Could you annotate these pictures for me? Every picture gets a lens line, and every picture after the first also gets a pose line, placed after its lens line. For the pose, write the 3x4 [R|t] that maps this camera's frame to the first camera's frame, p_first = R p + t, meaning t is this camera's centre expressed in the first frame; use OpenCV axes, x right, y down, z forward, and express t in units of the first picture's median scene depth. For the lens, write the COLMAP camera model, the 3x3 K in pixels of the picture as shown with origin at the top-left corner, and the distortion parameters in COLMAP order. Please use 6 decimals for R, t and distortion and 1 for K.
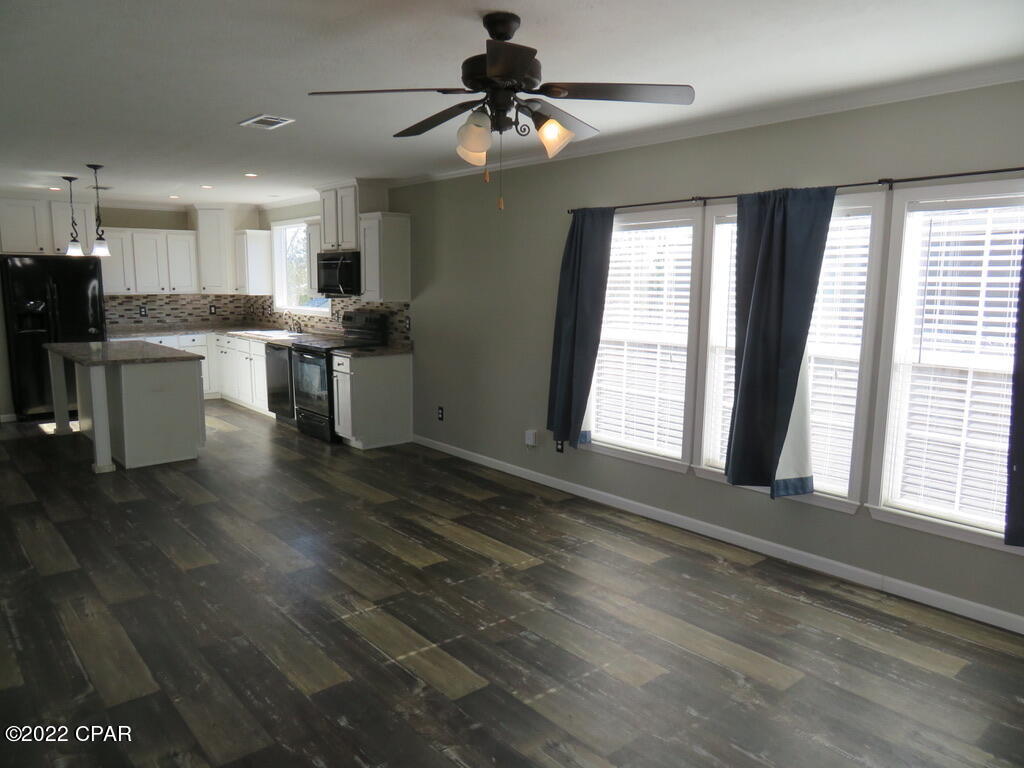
lens RADIAL K [[729.8, 0, 511.4], [0, 729.8, 385.5], [0, 0, 1]] dist [-0.014121, 0.009589]
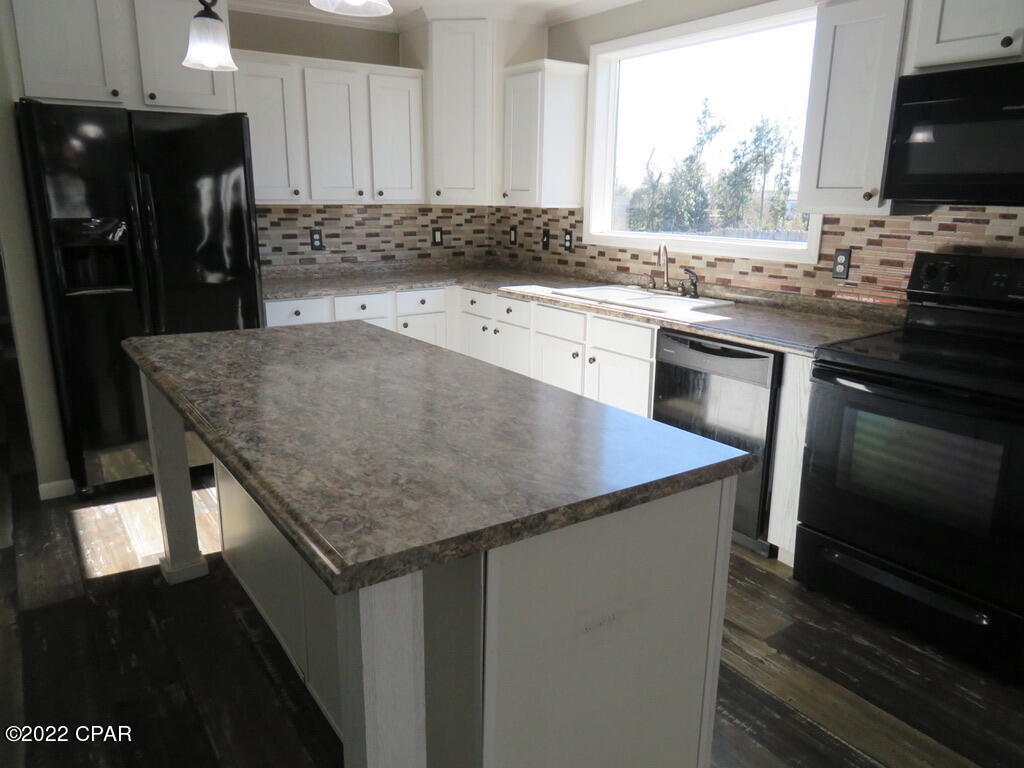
lens RADIAL K [[729.8, 0, 508.1], [0, 729.8, 385.1], [0, 0, 1]] dist [-0.014121, 0.009589]
pose [[0.994772, 0.029755, -0.097693, -0.437956], [-0.019221, 0.994068, 0.107050, -0.079508], [0.100299, -0.104612, 0.989442, 0.689494]]
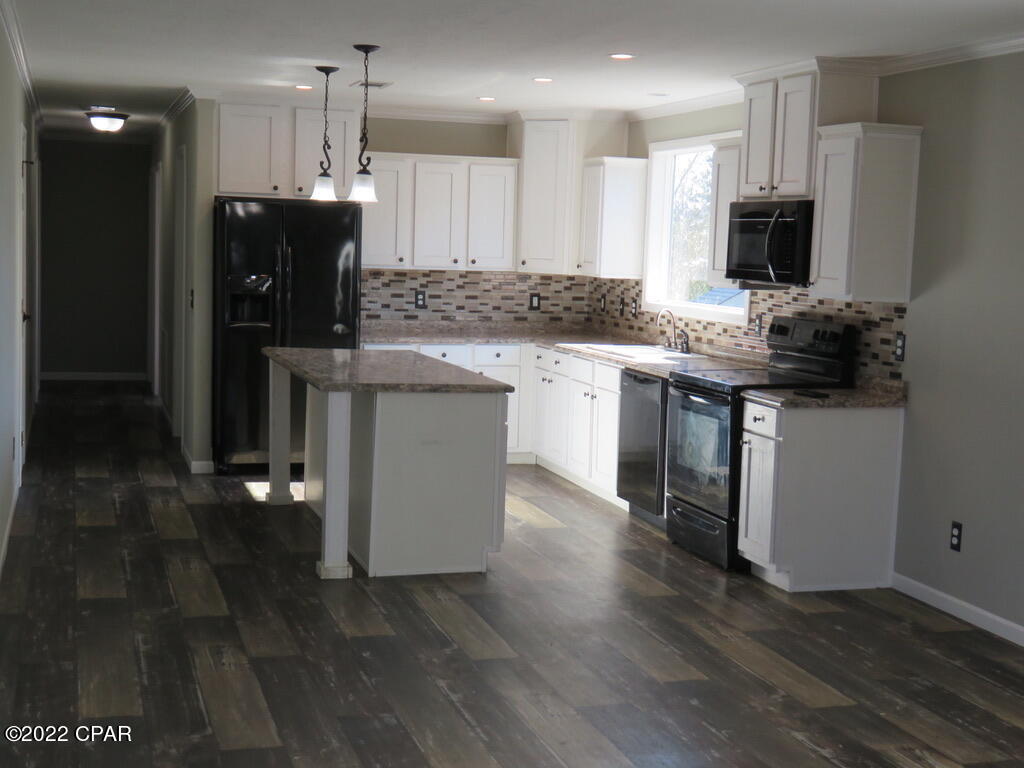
lens RADIAL K [[1427.5, 0, 514.7], [0, 1427.5, 384.6], [0, 0, 1]] dist [0.010857, 0.000000]
pose [[0.919731, 0.063735, -0.387340, -0.005708], [-0.084084, 0.995816, -0.035797, -0.003021], [0.383438, 0.065492, 0.921242, 0.012261]]
